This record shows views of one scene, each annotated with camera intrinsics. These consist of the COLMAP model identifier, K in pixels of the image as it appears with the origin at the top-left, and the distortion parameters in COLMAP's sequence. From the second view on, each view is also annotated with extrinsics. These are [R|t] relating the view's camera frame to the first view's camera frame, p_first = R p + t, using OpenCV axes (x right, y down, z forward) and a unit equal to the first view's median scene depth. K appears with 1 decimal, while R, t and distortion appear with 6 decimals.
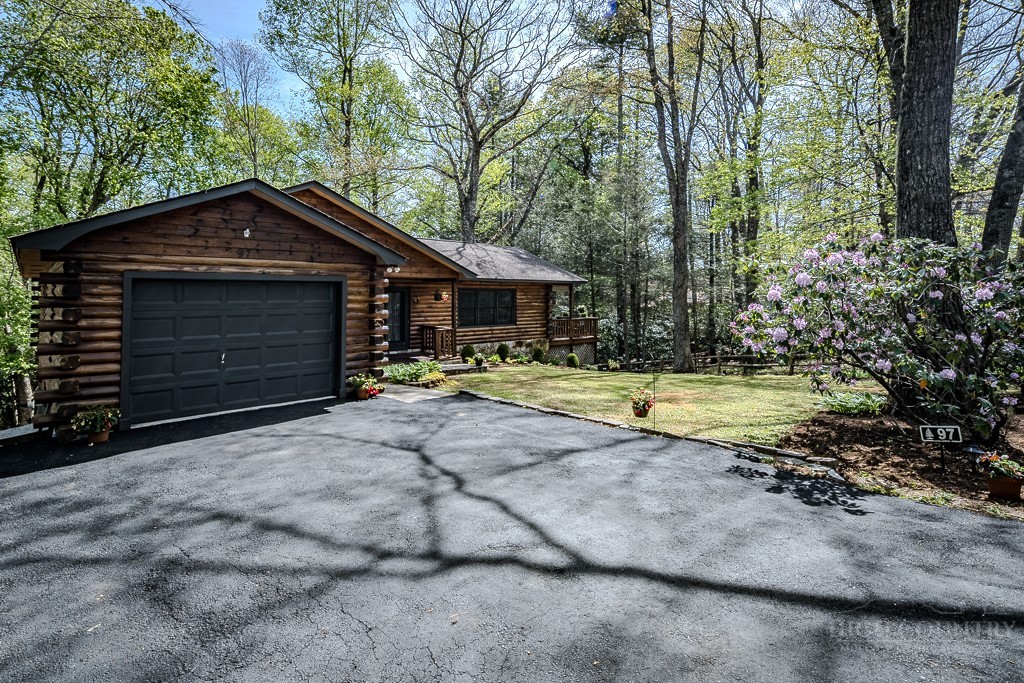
lens RADIAL K [[518.0, 0, 524.5], [0, 518.0, 278.8], [0, 0, 1]] dist [0.000162, -0.001996]
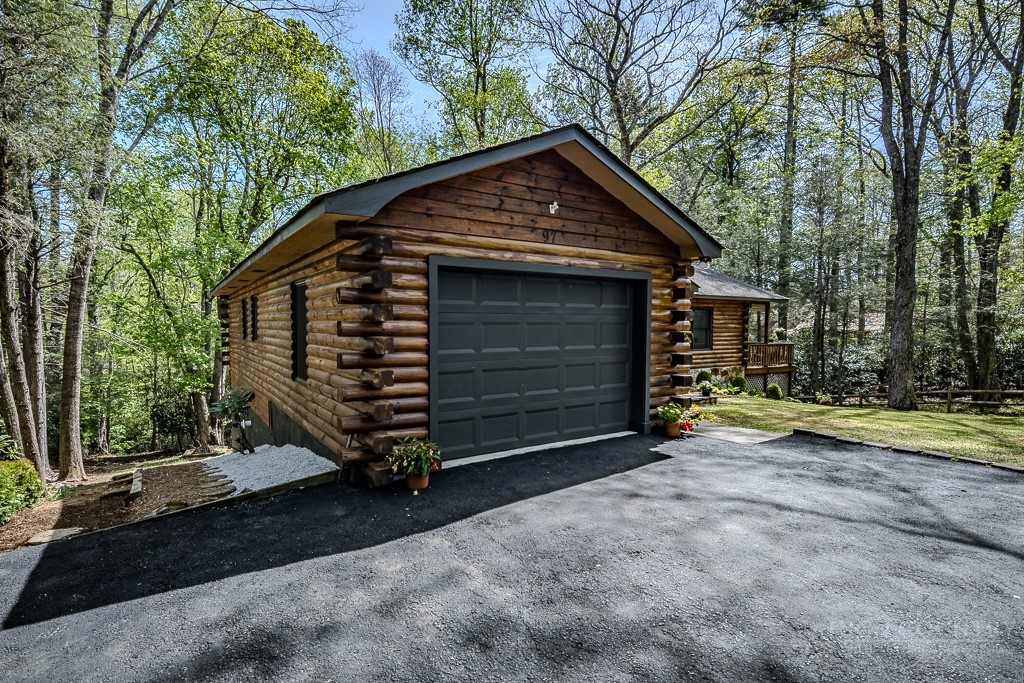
lens RADIAL K [[518.0, 0, 525.0], [0, 518.0, 356.0], [0, 0, 1]] dist [0.000162, -0.001996]
pose [[0.985426, 0.011987, -0.169683, -0.392292], [0.003565, 0.995840, 0.091054, 0.045087], [0.170069, -0.090332, 0.981283, 0.230558]]
